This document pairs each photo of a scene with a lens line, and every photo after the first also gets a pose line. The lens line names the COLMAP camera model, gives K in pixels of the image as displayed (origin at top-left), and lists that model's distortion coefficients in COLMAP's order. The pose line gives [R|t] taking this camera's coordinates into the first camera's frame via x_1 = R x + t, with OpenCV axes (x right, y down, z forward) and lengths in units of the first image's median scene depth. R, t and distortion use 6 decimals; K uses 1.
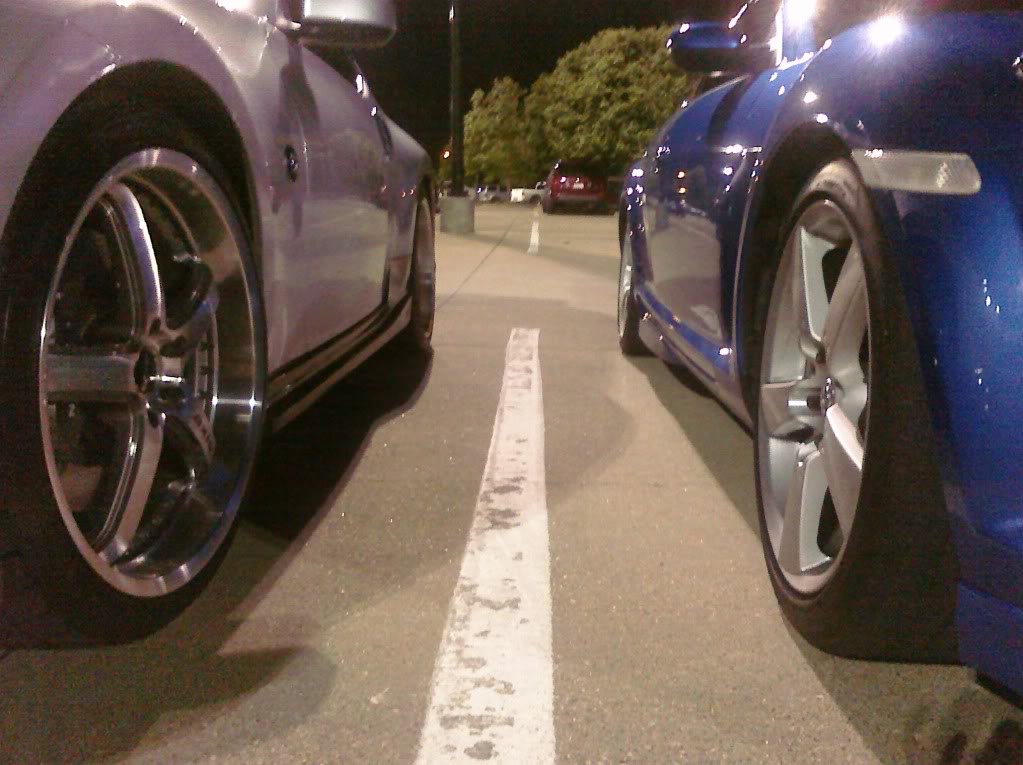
lens RADIAL K [[939.0, 0, 536.9], [0, 939.0, 378.9], [0, 0, 1]] dist [0.001489, -0.030372]
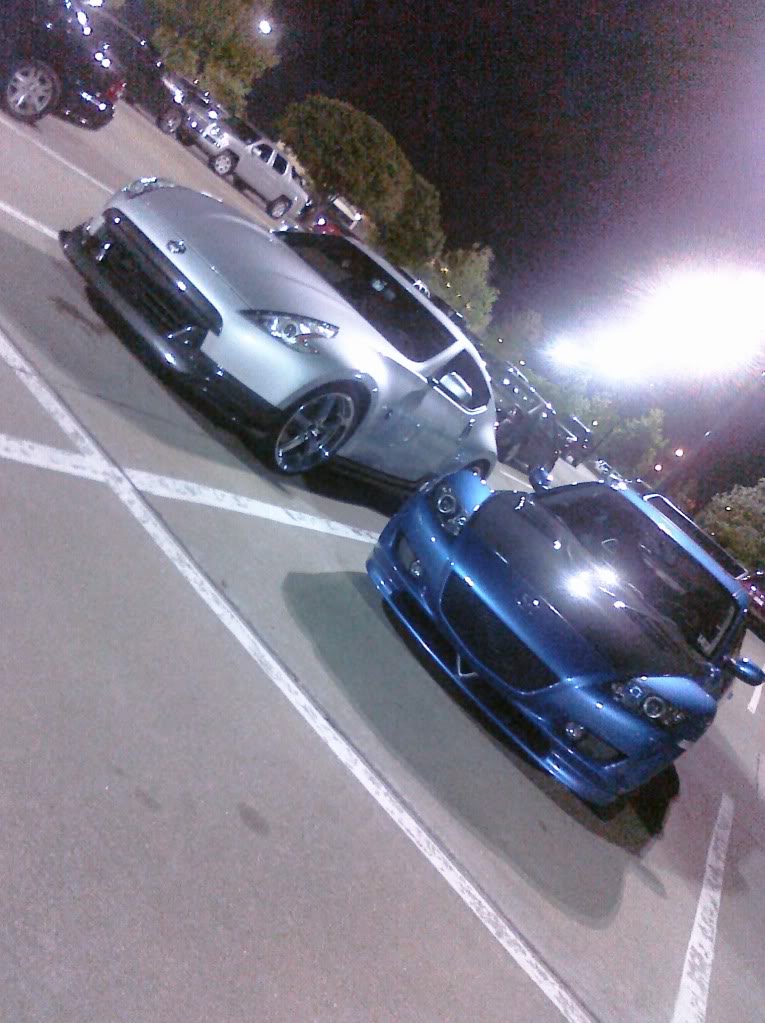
lens RADIAL K [[939.0, 0, 383.8], [0, 939.0, 542.6], [0, 0, 1]] dist [0.001489, -0.030372]
pose [[0.672350, 0.664167, -0.326845, 0.066395], [-0.692778, 0.720136, 0.038249, -0.001047], [0.260777, 0.200715, 0.944304, -0.122414]]
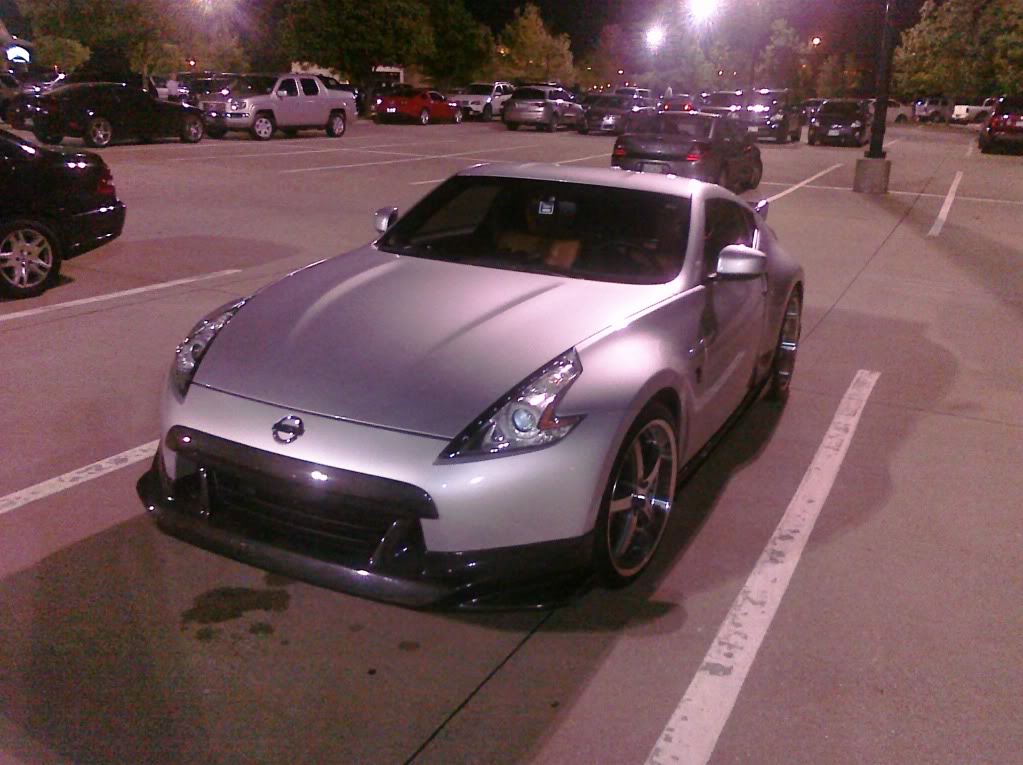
lens RADIAL K [[941.5, 0, 537.1], [0, 941.5, 383.9], [0, 0, 1]] dist [0.005373, -0.066028]
pose [[0.906302, 0.138440, -0.399314, 0.015571], [-0.093971, 0.987186, 0.128971, -0.026665], [0.412052, -0.079363, 0.907698, -0.064707]]
